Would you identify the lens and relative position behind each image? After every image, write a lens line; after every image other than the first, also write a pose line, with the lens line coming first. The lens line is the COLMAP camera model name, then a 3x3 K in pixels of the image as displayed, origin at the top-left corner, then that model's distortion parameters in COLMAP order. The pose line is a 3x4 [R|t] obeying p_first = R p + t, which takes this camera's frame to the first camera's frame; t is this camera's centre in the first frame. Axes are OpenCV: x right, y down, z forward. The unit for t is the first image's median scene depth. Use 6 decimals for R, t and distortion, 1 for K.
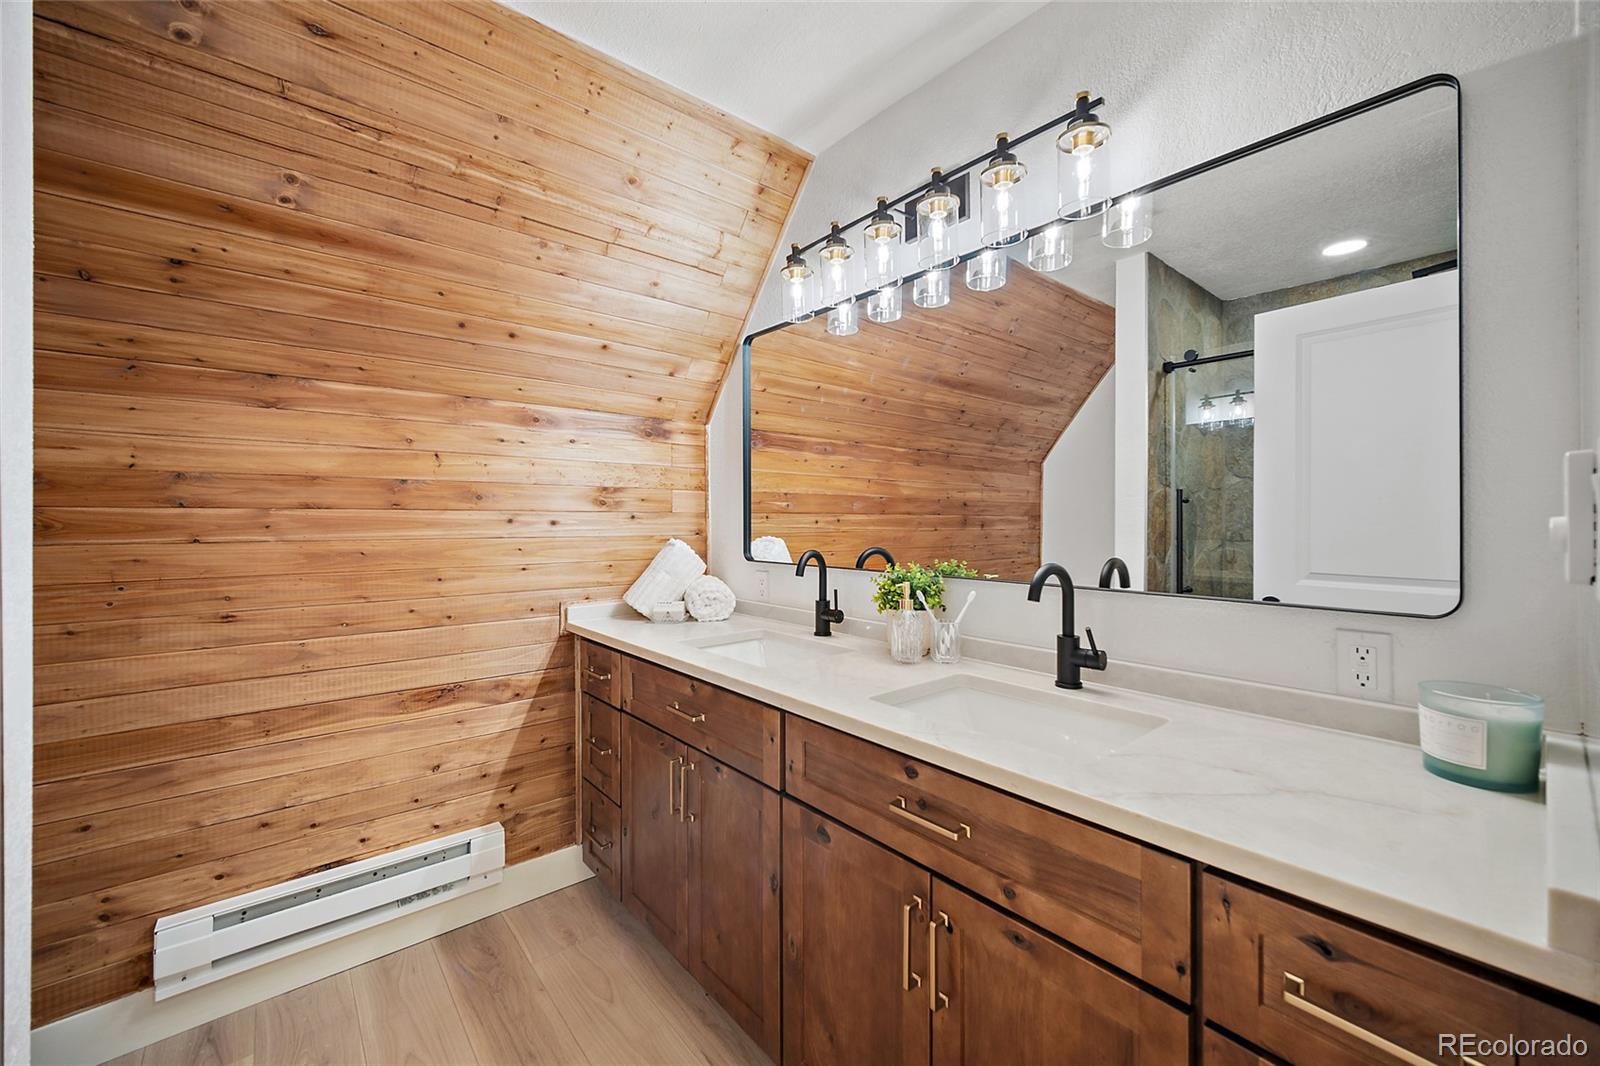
lens RADIAL K [[632.6, 0, 799.5], [0, 632.6, 522.9], [0, 0, 1]] dist [0.003658, 0.000285]
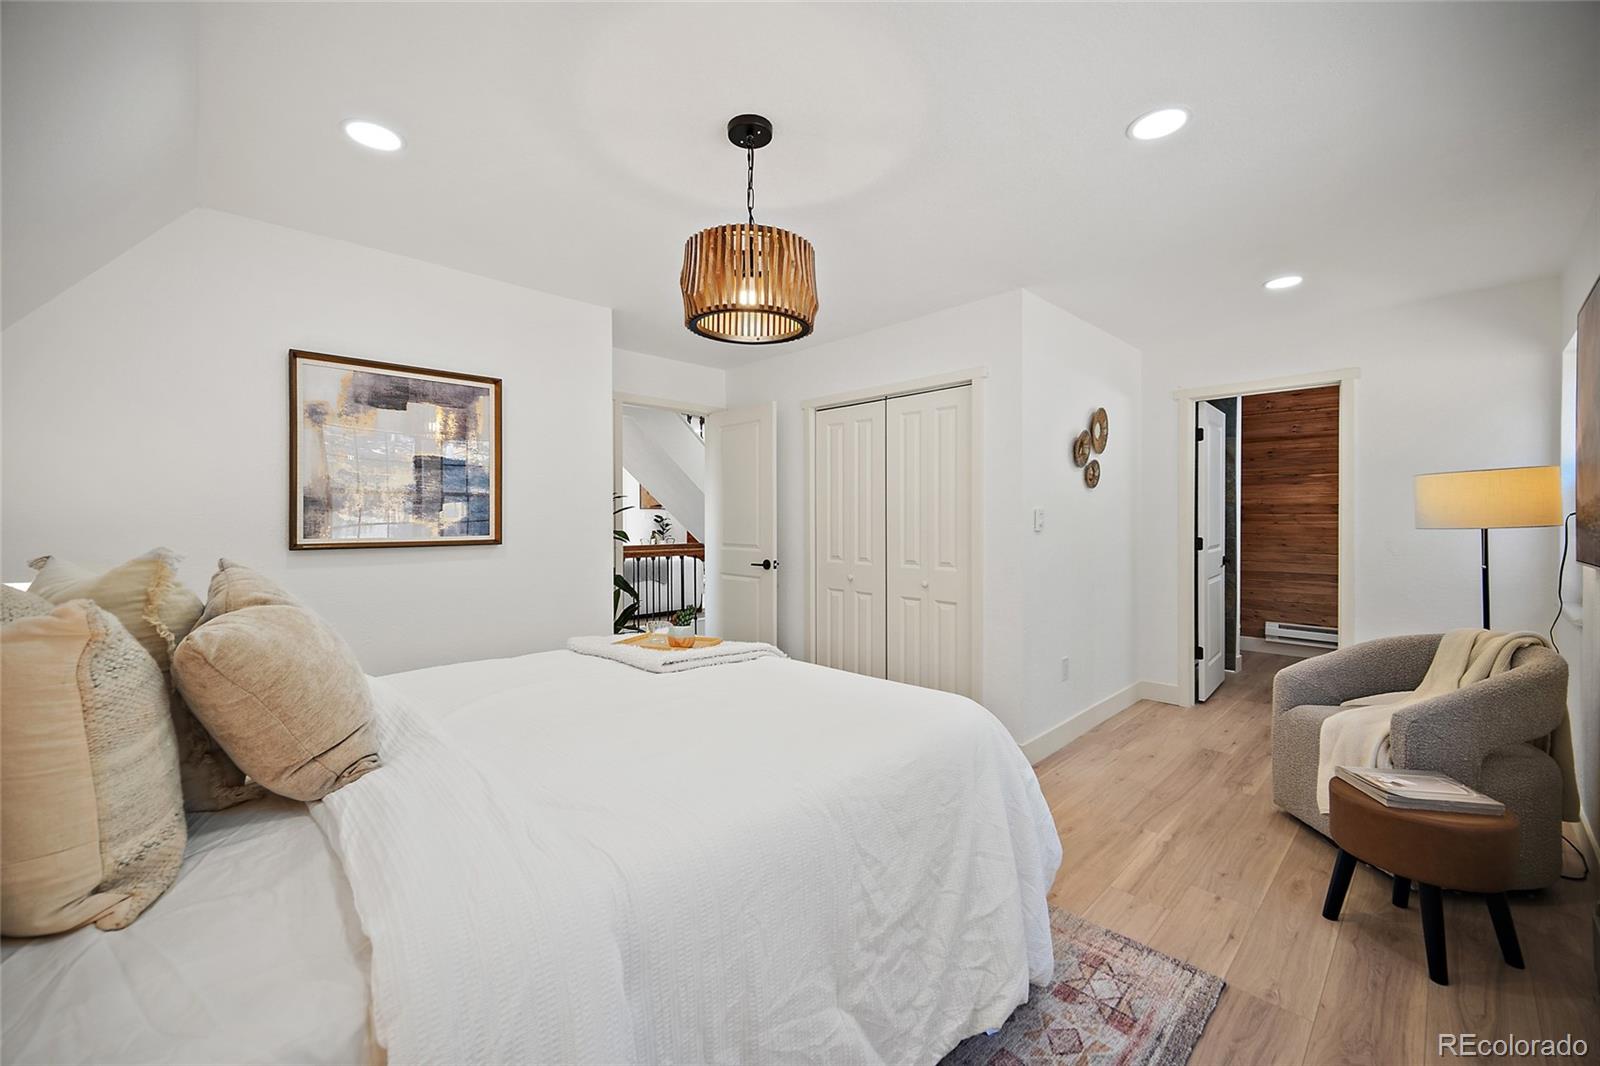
lens RADIAL K [[632.6, 0, 799.7], [0, 632.6, 524.0], [0, 0, 1]] dist [0.003658, 0.000285]
pose [[0.057125, 0.006593, -0.998345, 2.558404], [-0.004107, 0.999971, 0.006369, 0.021626], [0.998359, 0.003736, 0.057150, -1.965254]]
